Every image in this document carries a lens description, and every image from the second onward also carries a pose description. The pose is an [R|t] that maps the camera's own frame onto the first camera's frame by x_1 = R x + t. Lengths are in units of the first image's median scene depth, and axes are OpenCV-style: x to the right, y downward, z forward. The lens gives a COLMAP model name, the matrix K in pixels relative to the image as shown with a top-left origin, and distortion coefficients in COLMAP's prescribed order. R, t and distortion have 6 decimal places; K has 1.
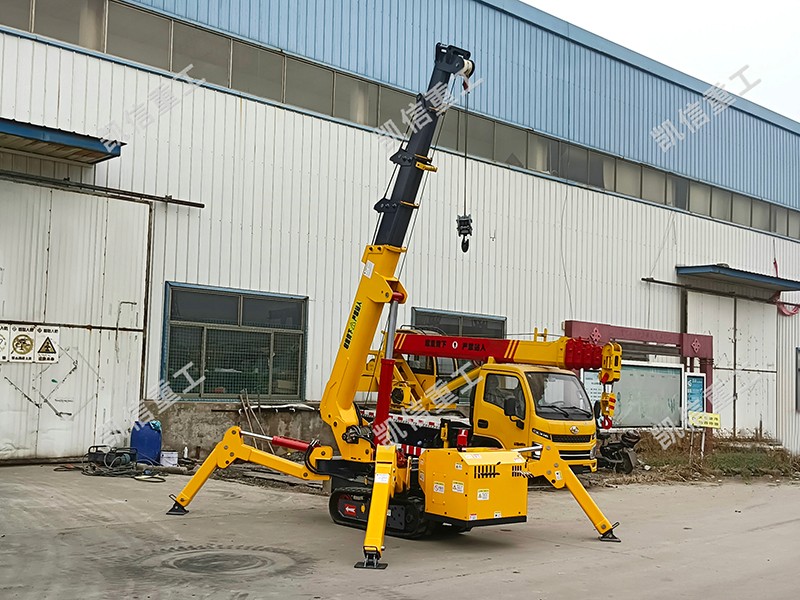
lens RADIAL K [[886.7, 0, 484.6], [0, 886.7, 302.0], [0, 0, 1]] dist [0.136177, -0.189029]
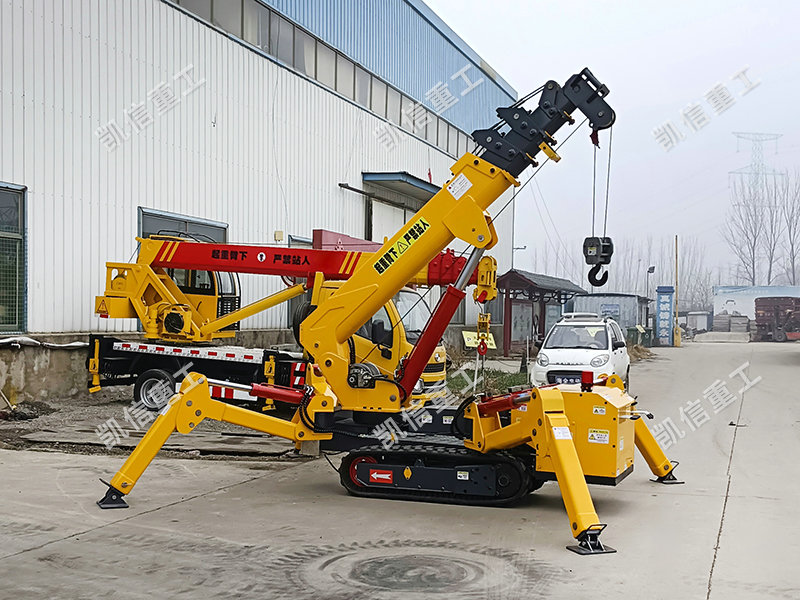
lens RADIAL K [[958.6, 0, 473.5], [0, 958.6, 300.1], [0, 0, 1]] dist [0.089305, -0.012705]
pose [[0.891570, -0.013174, 0.452692, -0.301678], [-0.027663, 0.996126, 0.083471, 0.011979], [-0.452038, -0.086943, 0.887752, 0.182996]]
